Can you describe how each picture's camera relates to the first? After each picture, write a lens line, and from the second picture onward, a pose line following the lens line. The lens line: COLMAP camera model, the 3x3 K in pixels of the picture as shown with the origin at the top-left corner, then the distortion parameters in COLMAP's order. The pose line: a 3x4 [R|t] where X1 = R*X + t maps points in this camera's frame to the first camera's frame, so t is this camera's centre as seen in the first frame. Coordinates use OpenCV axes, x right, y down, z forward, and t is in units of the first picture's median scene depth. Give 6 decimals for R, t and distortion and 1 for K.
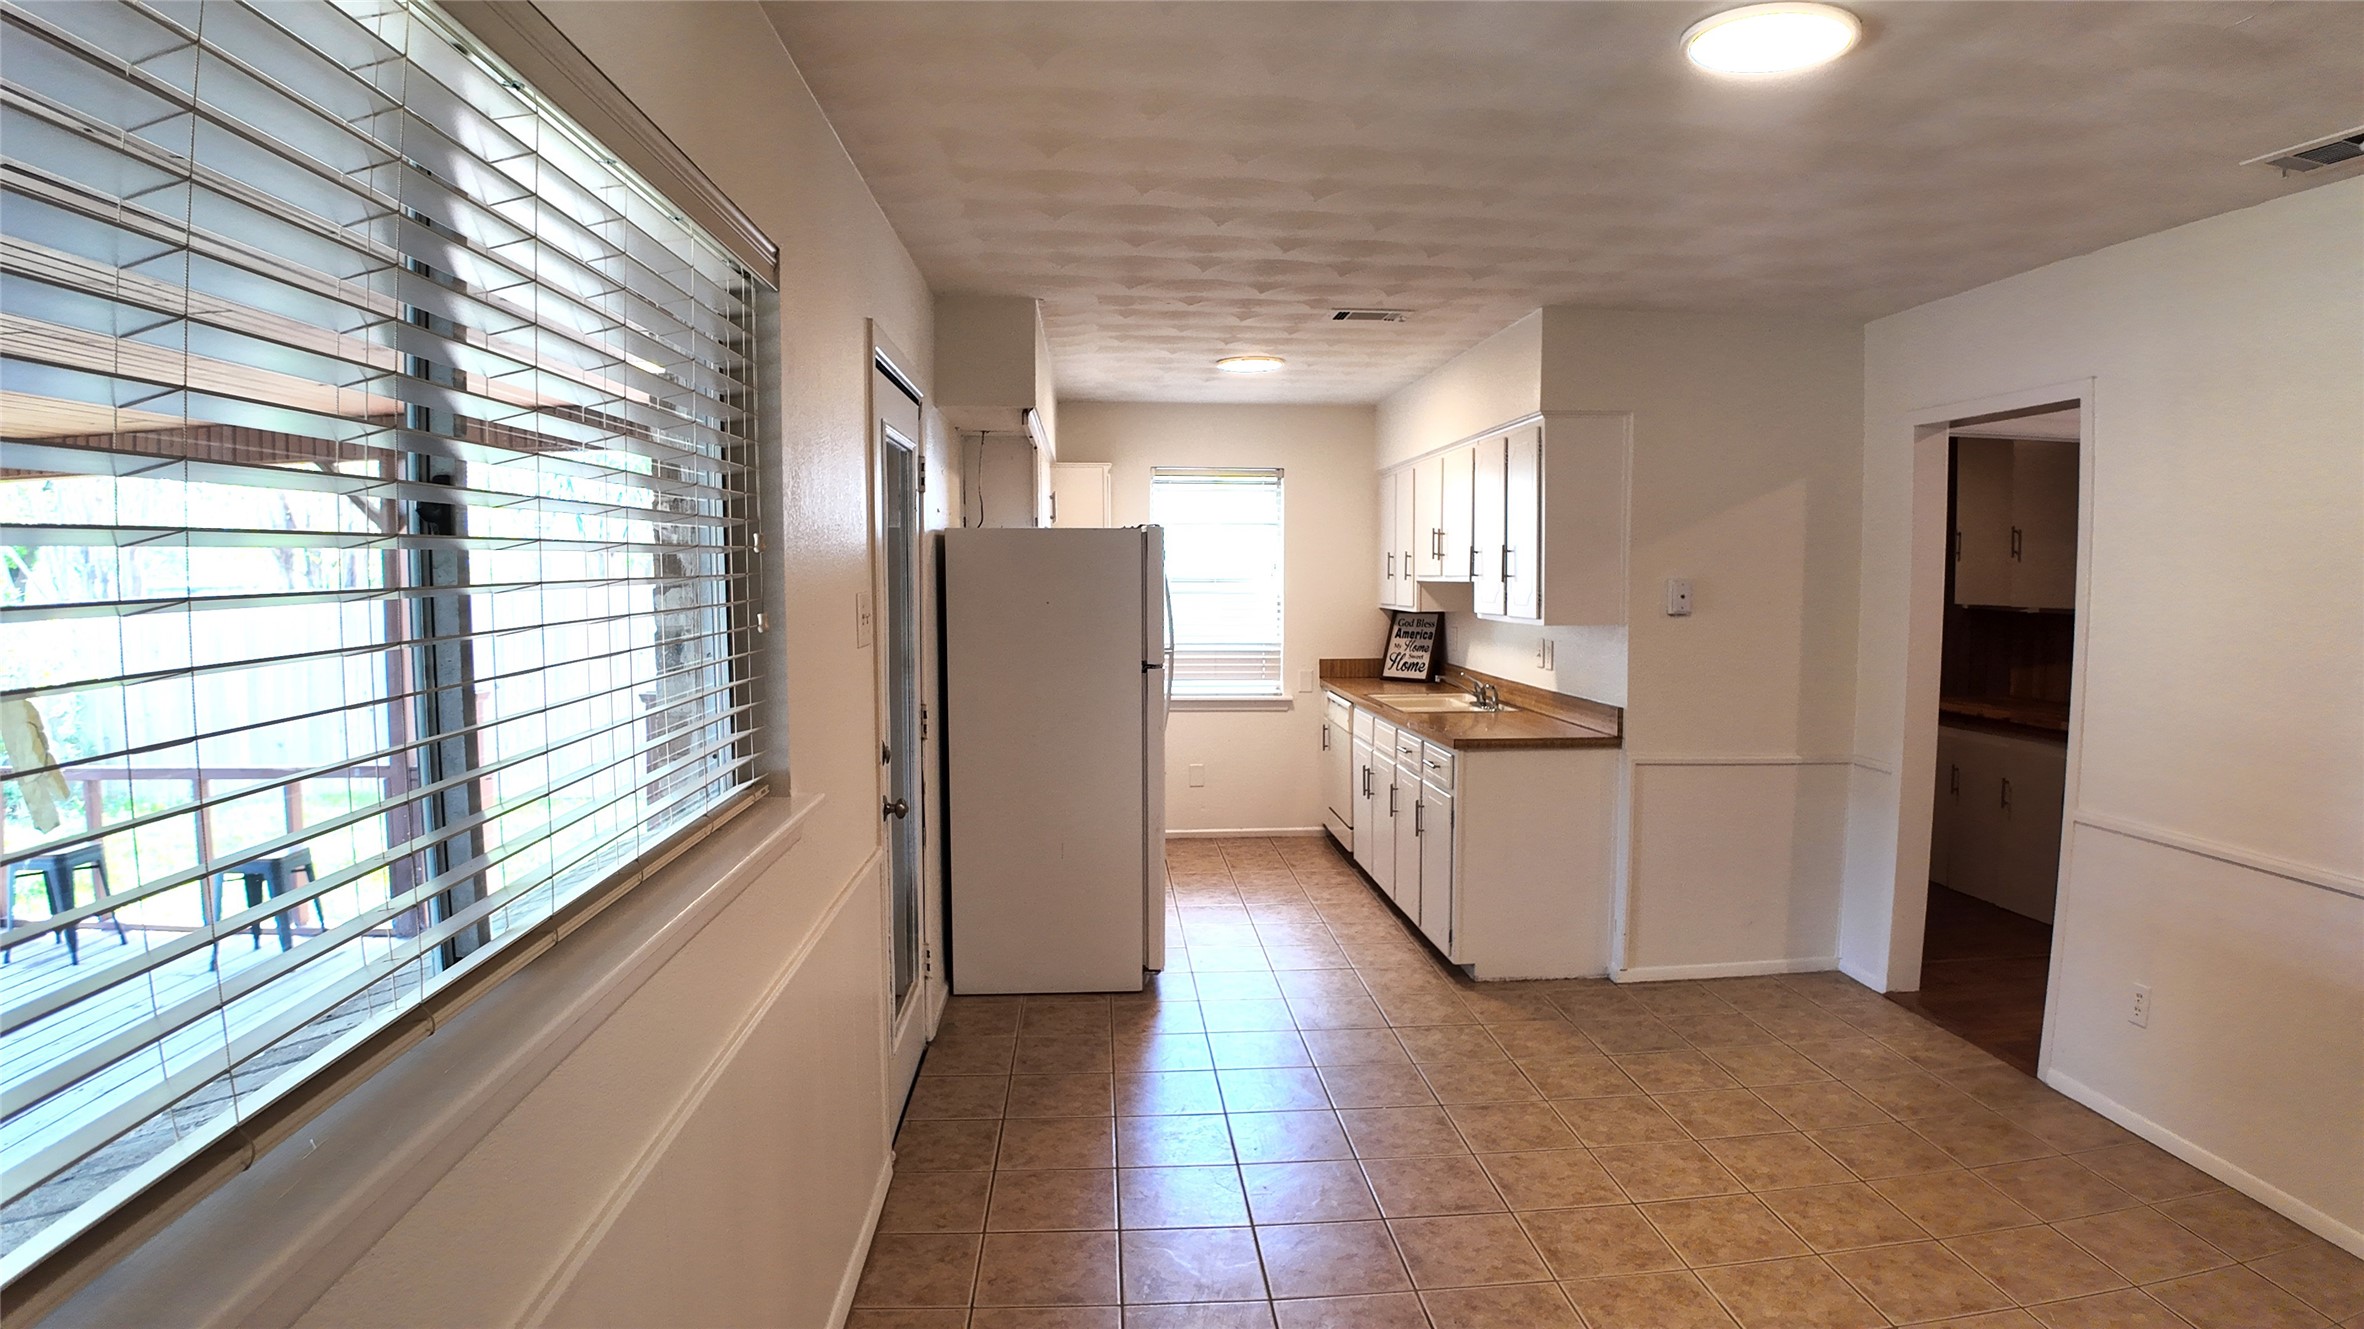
lens RADIAL K [[1258.4, 0, 1169.0], [0, 1258.4, 660.3], [0, 0, 1]] dist [-0.113098, -0.002508]
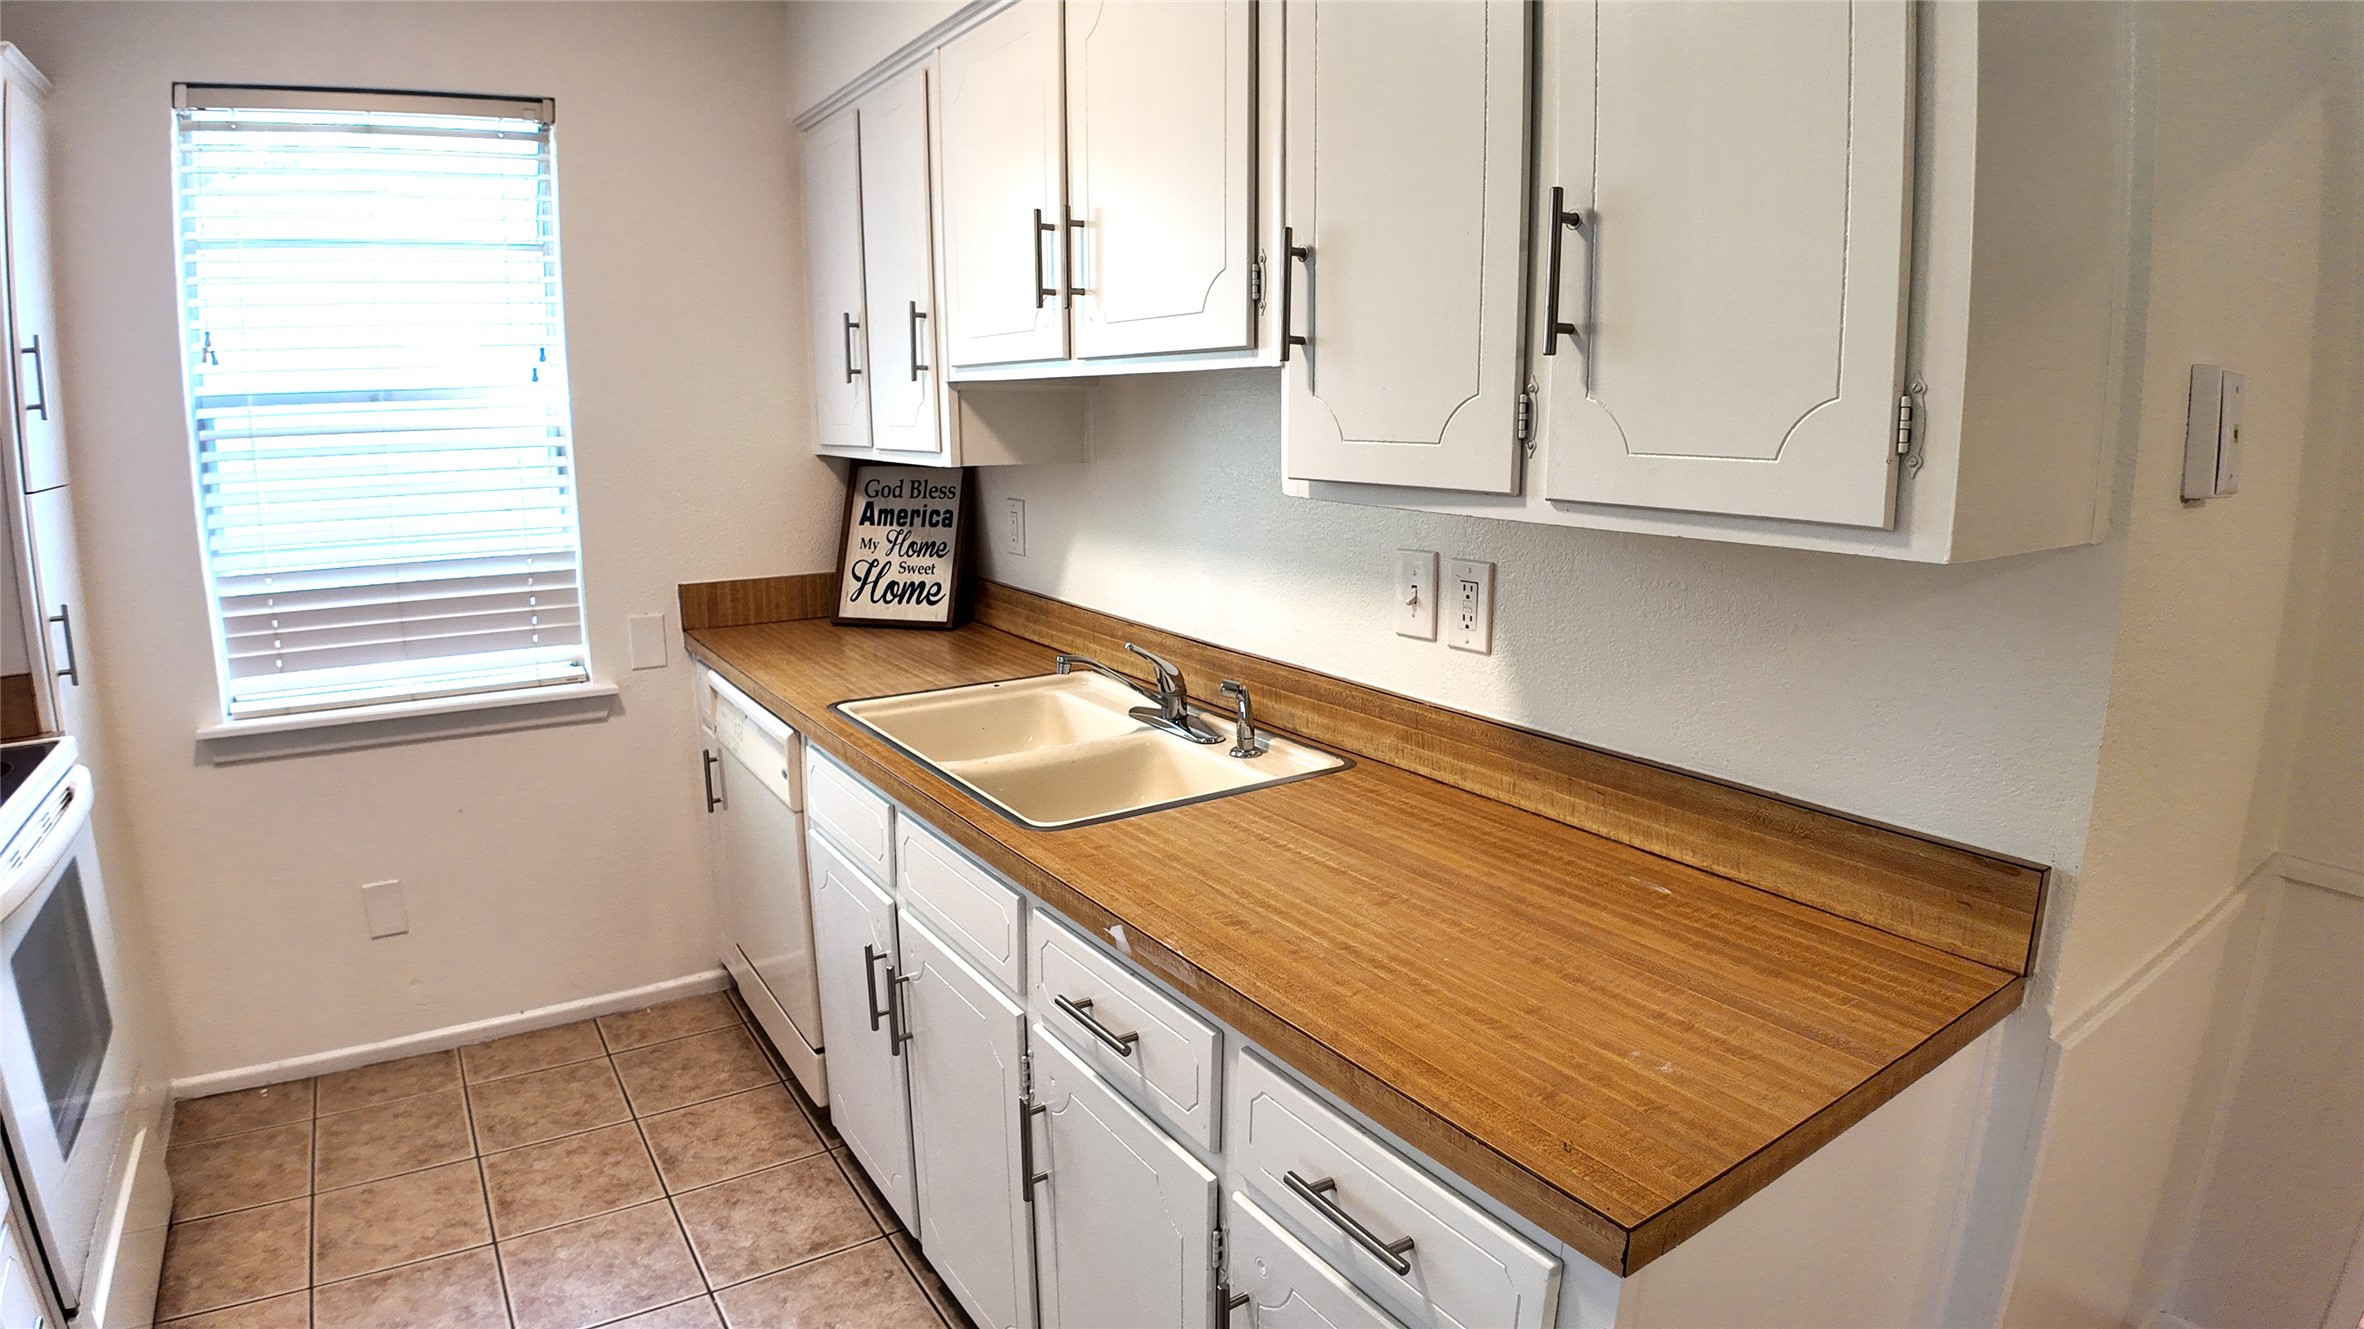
lens RADIAL K [[1258.4, 0, 1177.9], [0, 1258.4, 661.3], [0, 0, 1]] dist [-0.113098, -0.002508]
pose [[0.869022, -0.097352, 0.485102, 0.064011], [0.033602, 0.989800, 0.138443, -0.027701], [-0.493631, -0.104009, 0.863429, 0.581900]]
